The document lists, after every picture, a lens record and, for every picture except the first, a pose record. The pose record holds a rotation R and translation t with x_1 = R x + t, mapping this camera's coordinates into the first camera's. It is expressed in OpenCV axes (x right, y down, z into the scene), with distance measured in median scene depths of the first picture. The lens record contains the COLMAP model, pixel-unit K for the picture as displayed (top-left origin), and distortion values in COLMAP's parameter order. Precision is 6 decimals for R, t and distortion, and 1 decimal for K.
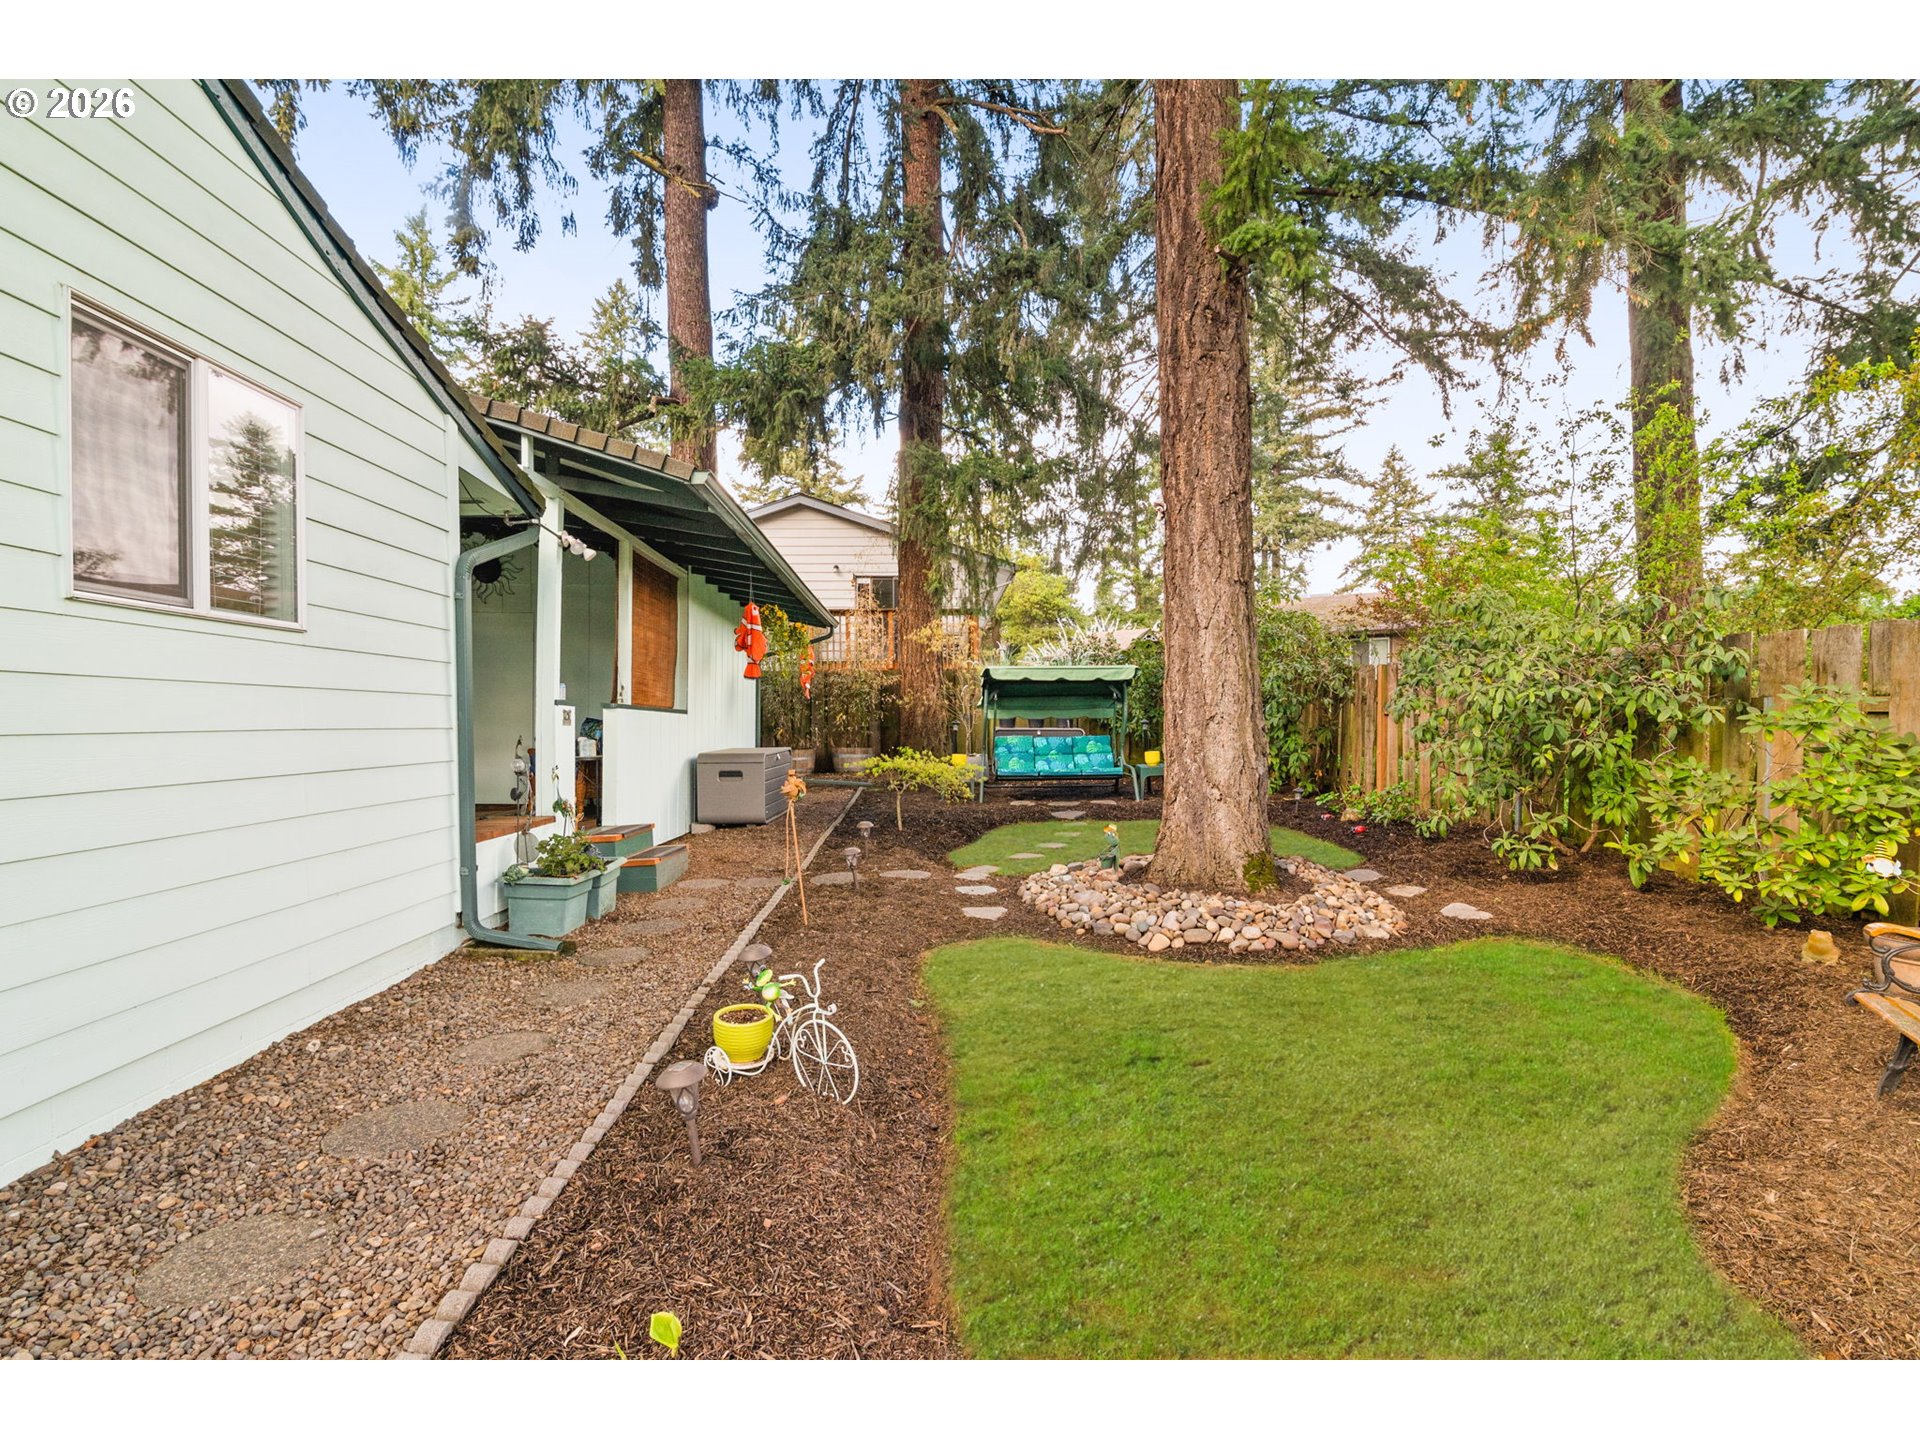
lens RADIAL K [[889.8, 0, 955.8], [0, 889.8, 734.0], [0, 0, 1]] dist [-0.014088, 0.001147]
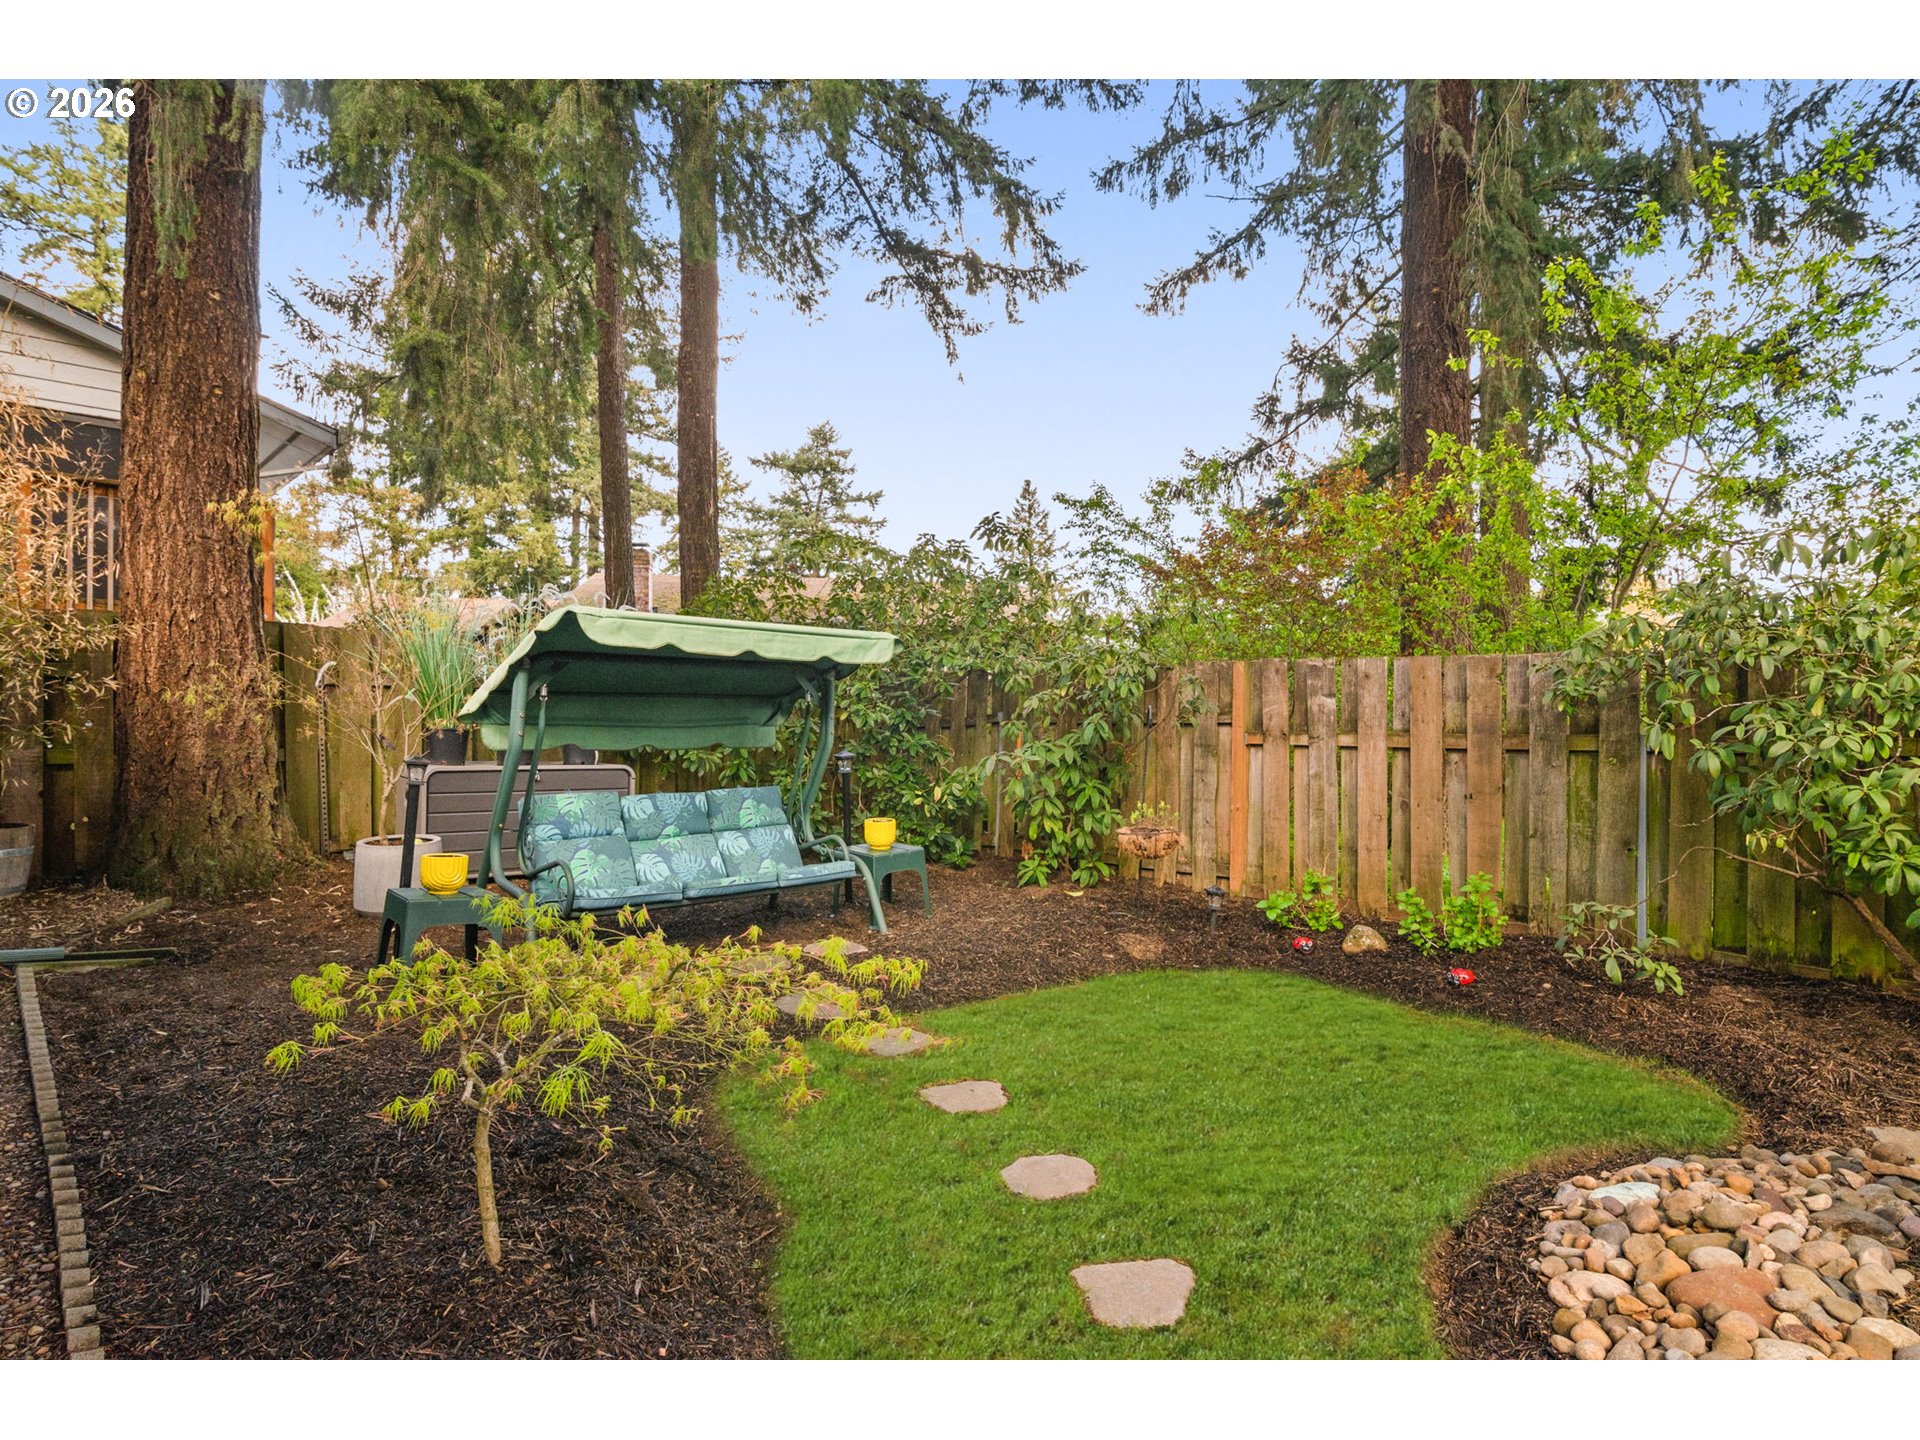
lens RADIAL K [[1048.6, 0, 970.2], [0, 1048.6, 726.2], [0, 0, 1]] dist [0.002059, 0.000604]
pose [[0.739234, 0.012335, 0.673335, -0.116897], [0.001474, 0.999800, -0.019934, -0.018183], [-0.673447, 0.015728, 0.739068, 0.541007]]
